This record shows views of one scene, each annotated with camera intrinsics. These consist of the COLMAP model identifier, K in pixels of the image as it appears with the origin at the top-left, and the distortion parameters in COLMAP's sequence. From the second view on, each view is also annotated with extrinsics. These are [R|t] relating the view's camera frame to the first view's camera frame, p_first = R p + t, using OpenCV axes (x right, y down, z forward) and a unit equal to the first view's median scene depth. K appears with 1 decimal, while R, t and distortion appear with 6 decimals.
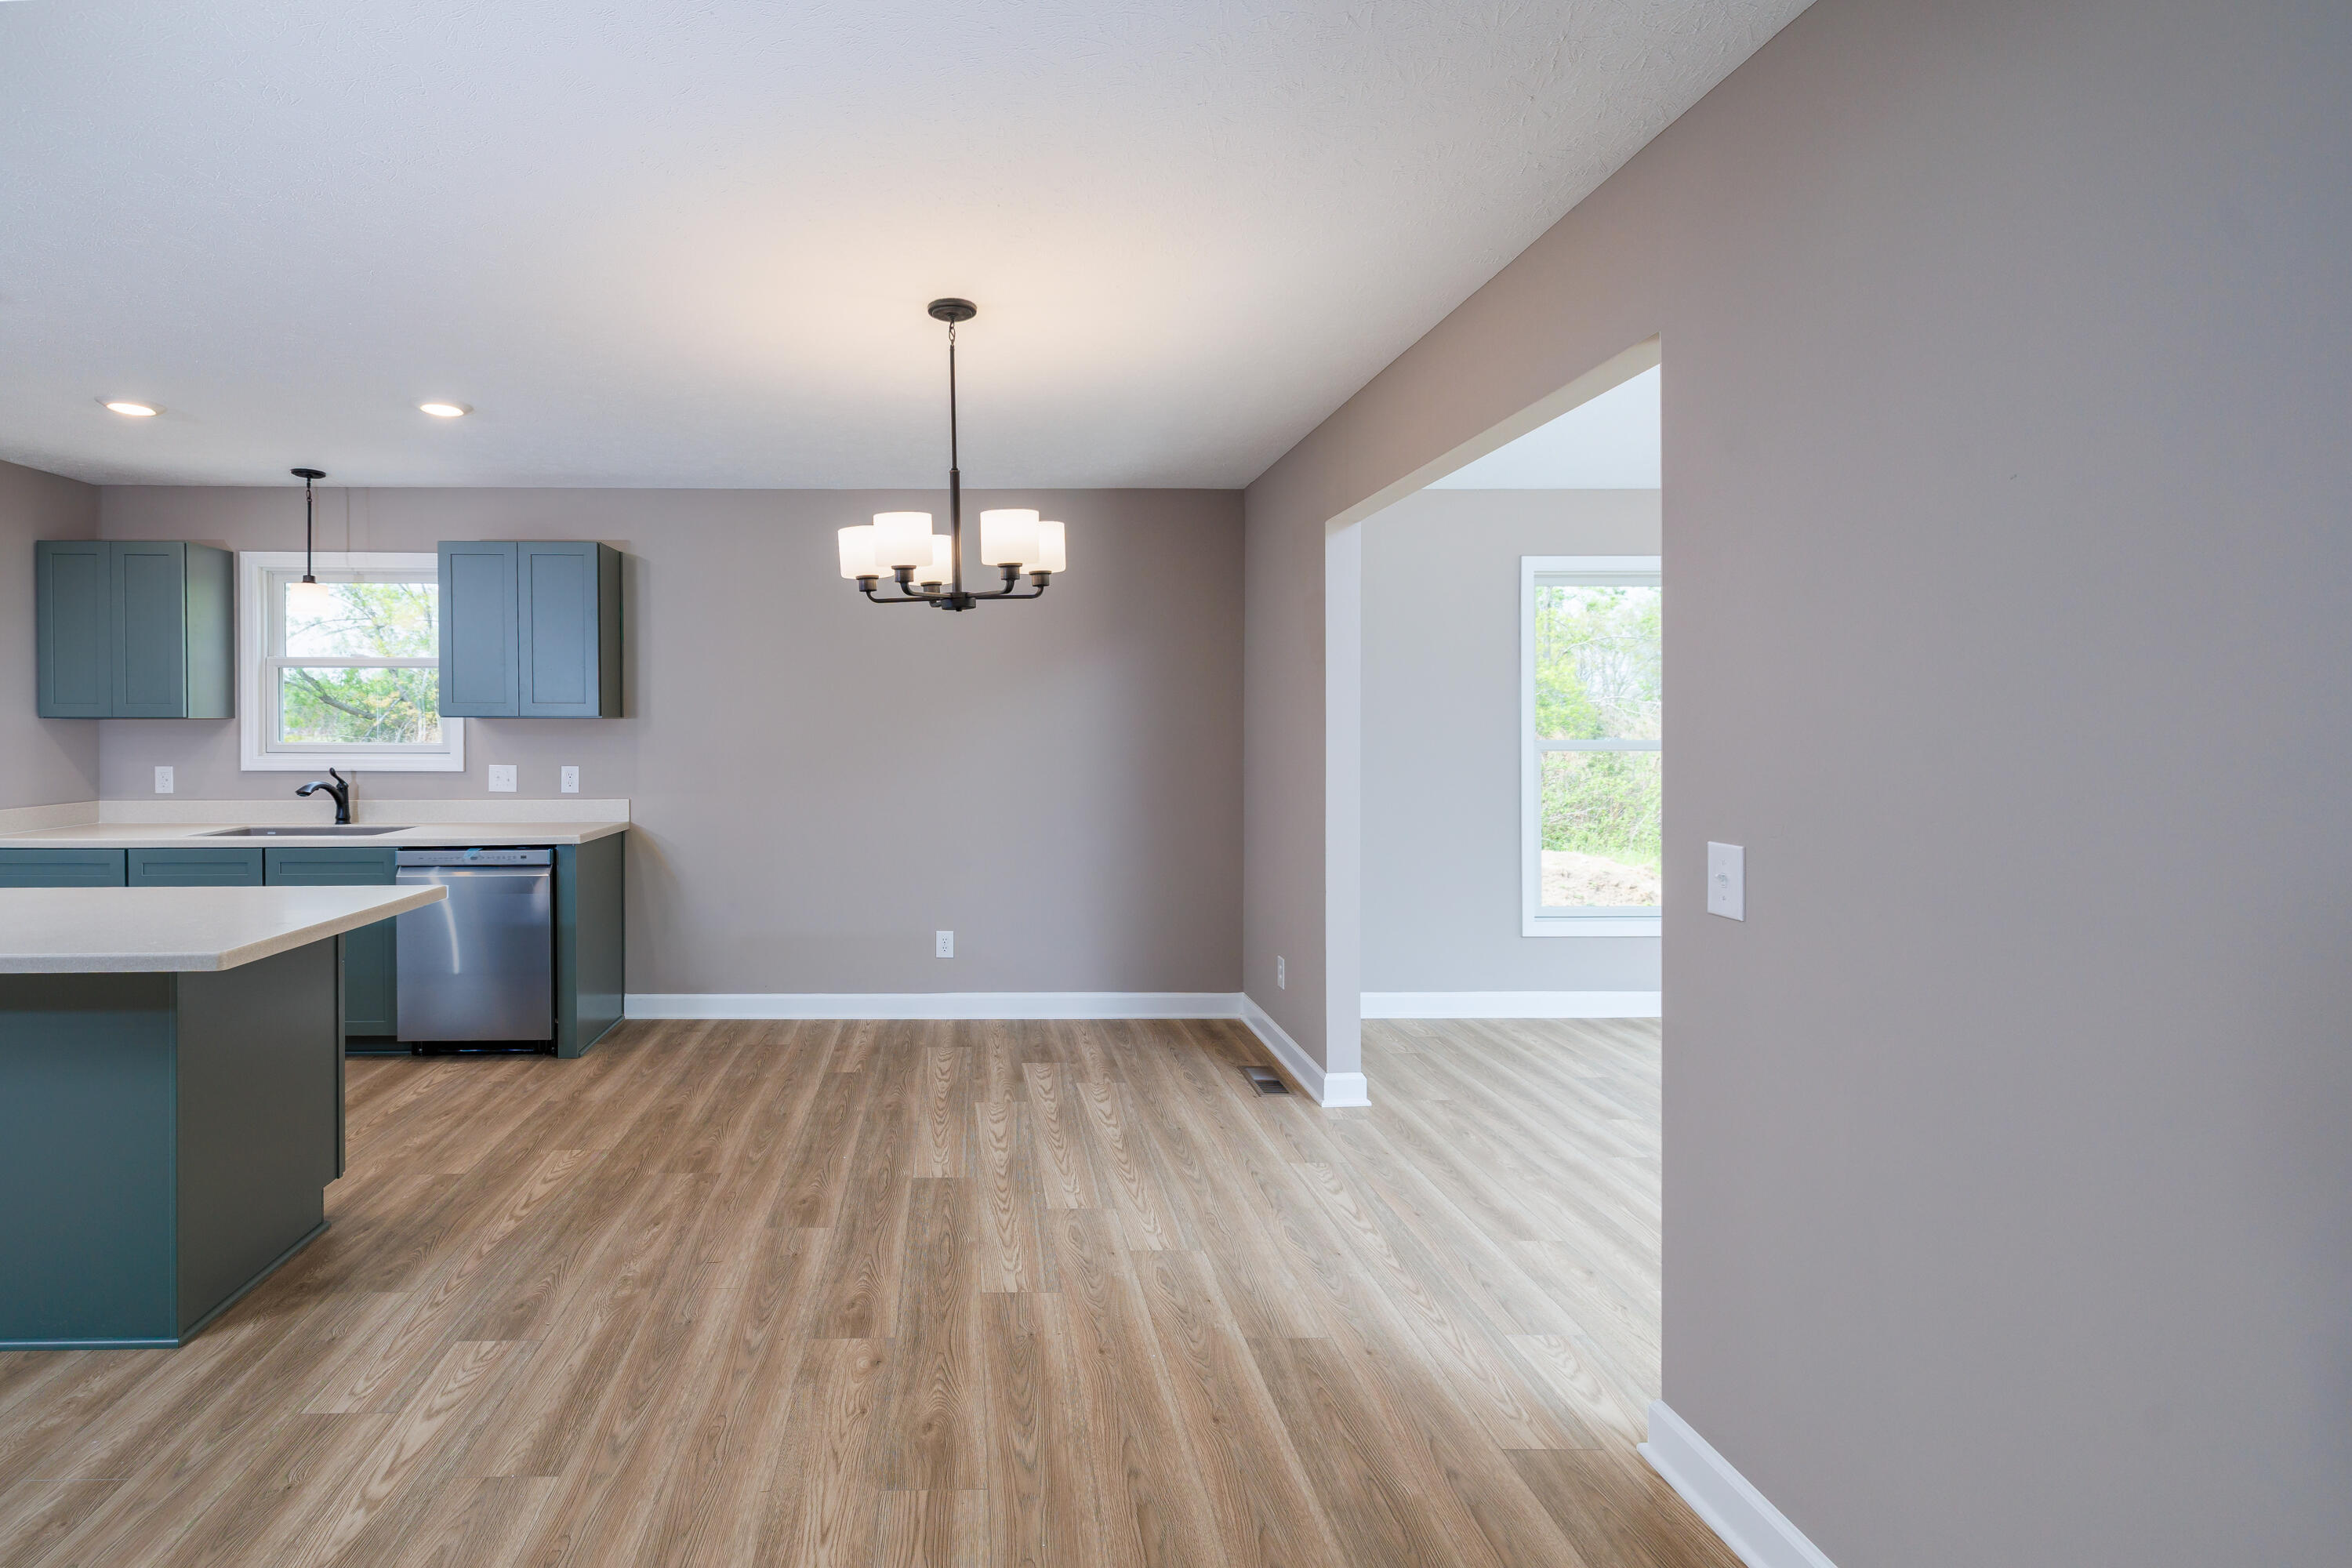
lens RADIAL K [[1041.9, 0, 994.3], [0, 1041.9, 728.2], [0, 0, 1]] dist [0.007342, -0.000563]
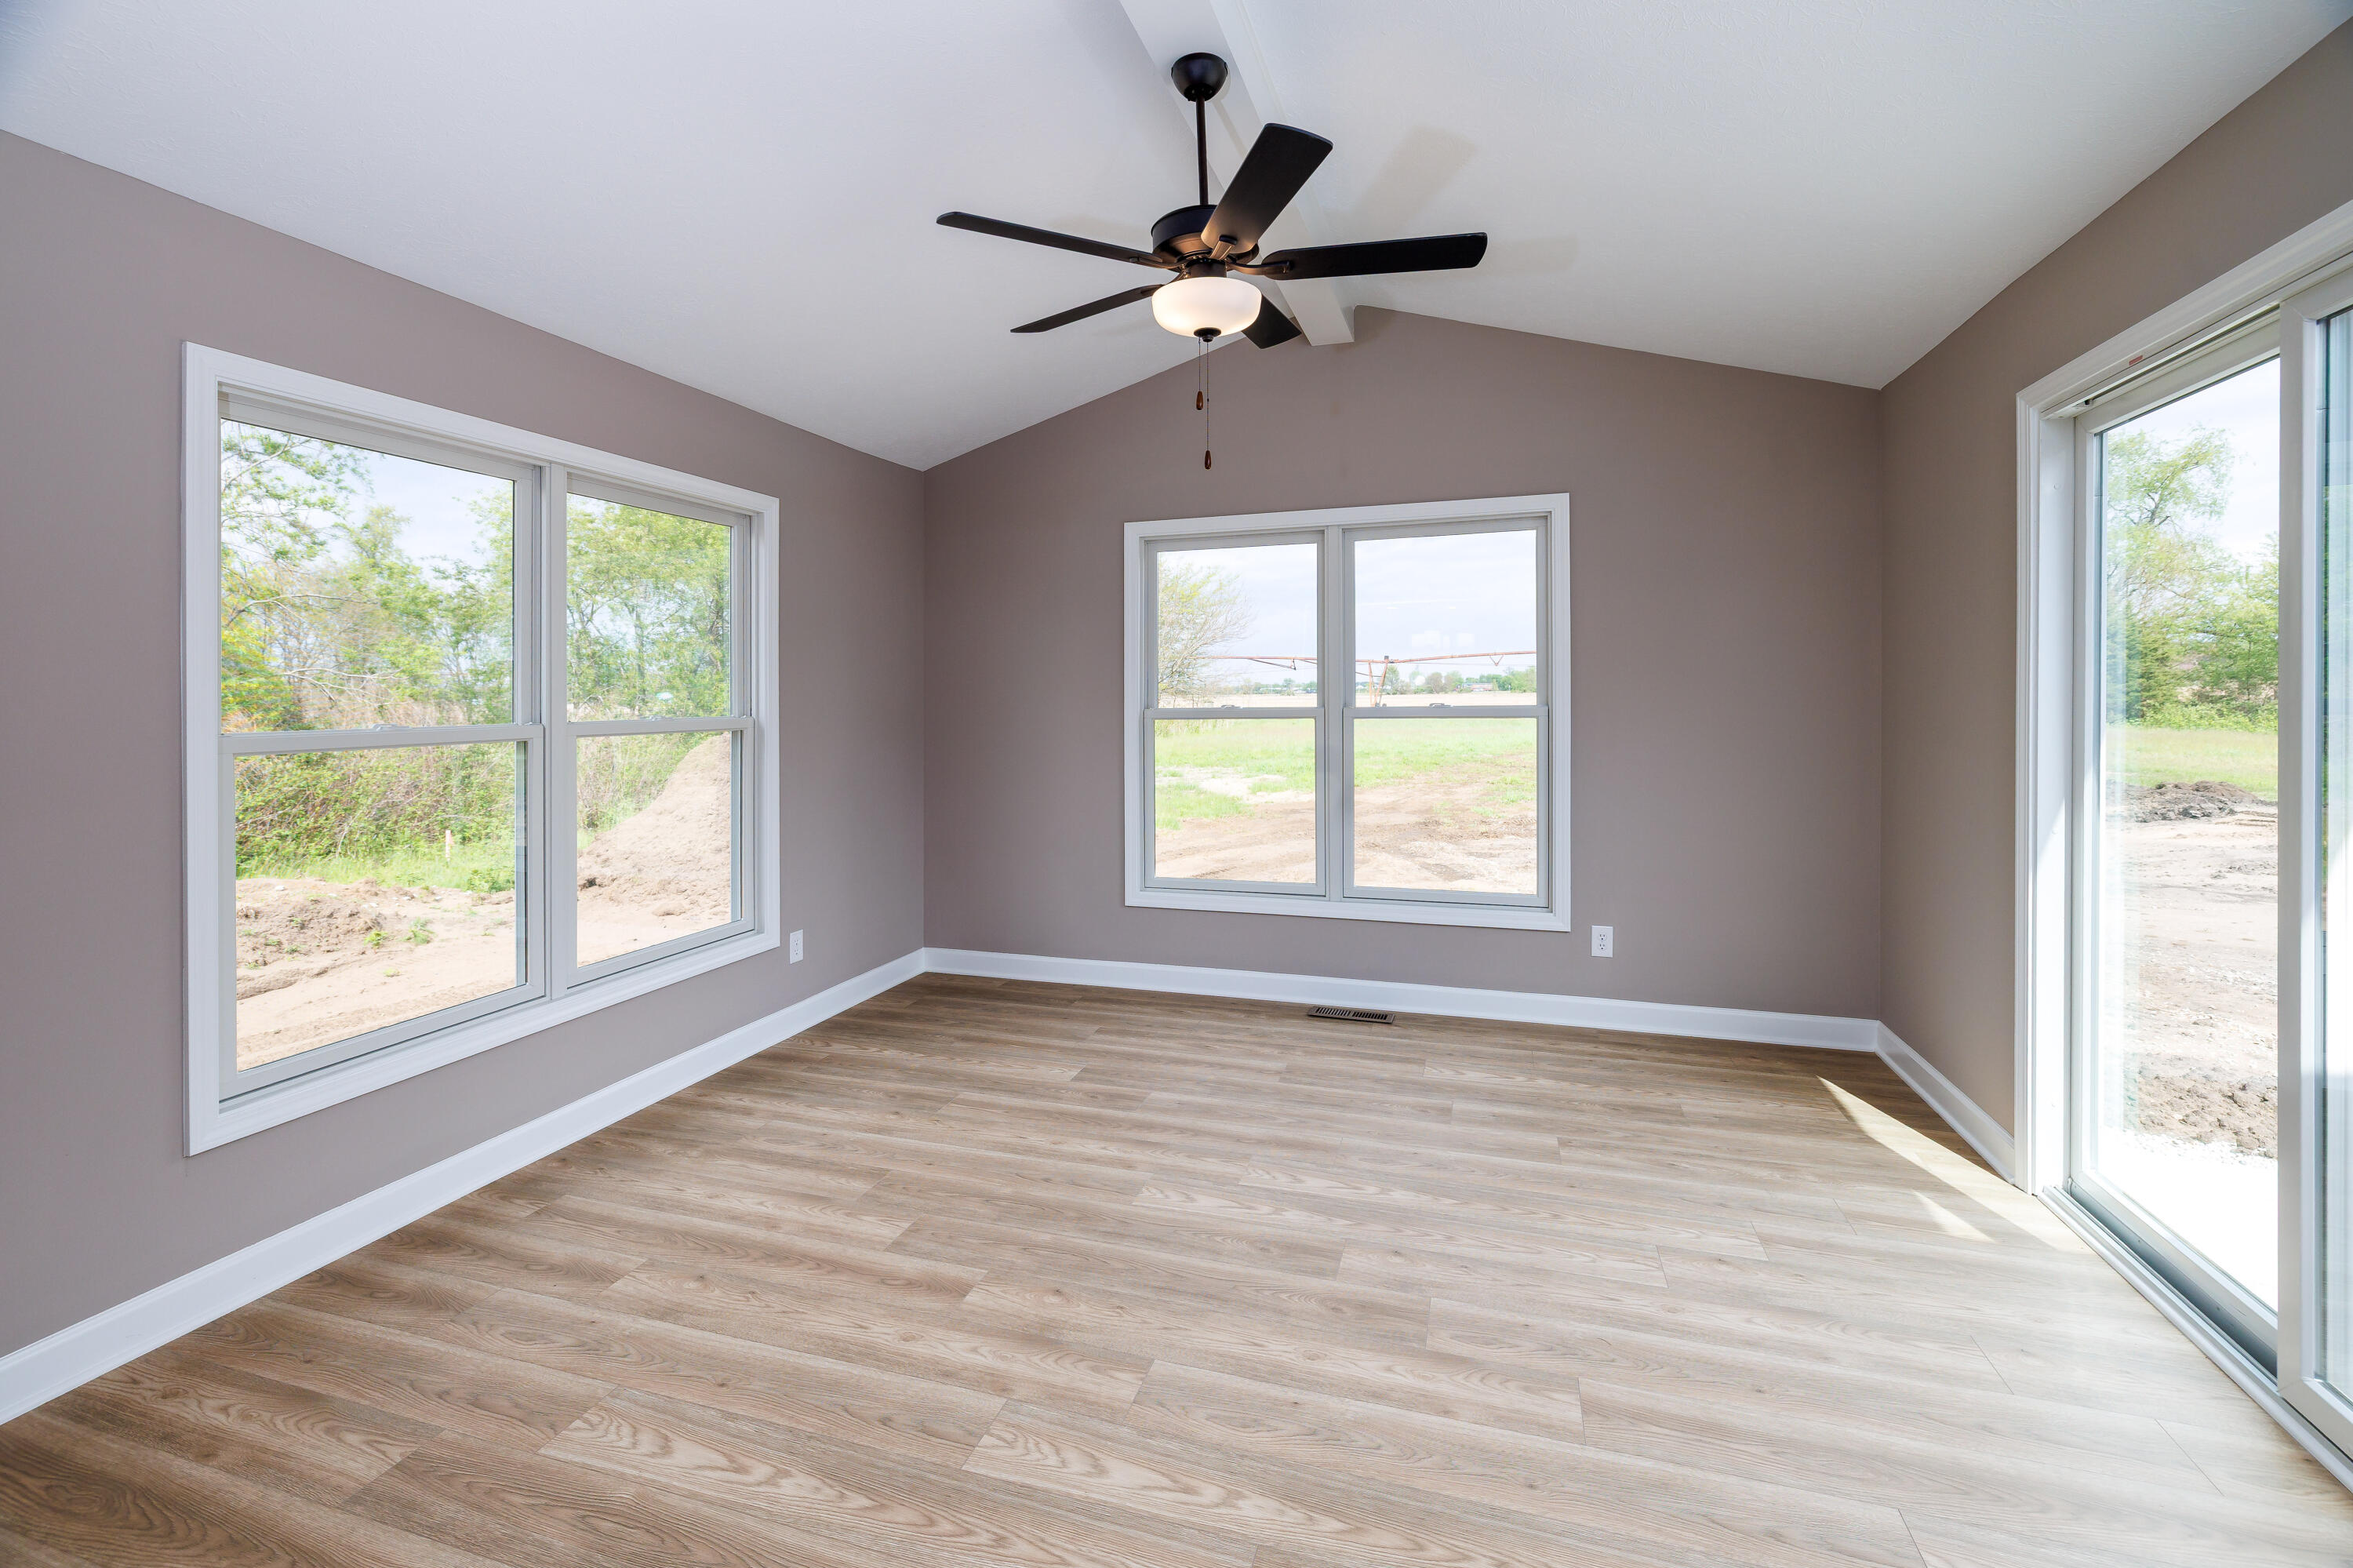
lens RADIAL K [[1006.3, 0, 1155.5], [0, 1006.3, 692.9], [0, 0, 1]] dist [0.002874, -0.000409]
pose [[0.323272, 0.001067, 0.946305, 0.094230], [0.010438, 0.999935, -0.004693, -0.001955], [-0.946248, 0.011395, 0.323240, 0.190811]]
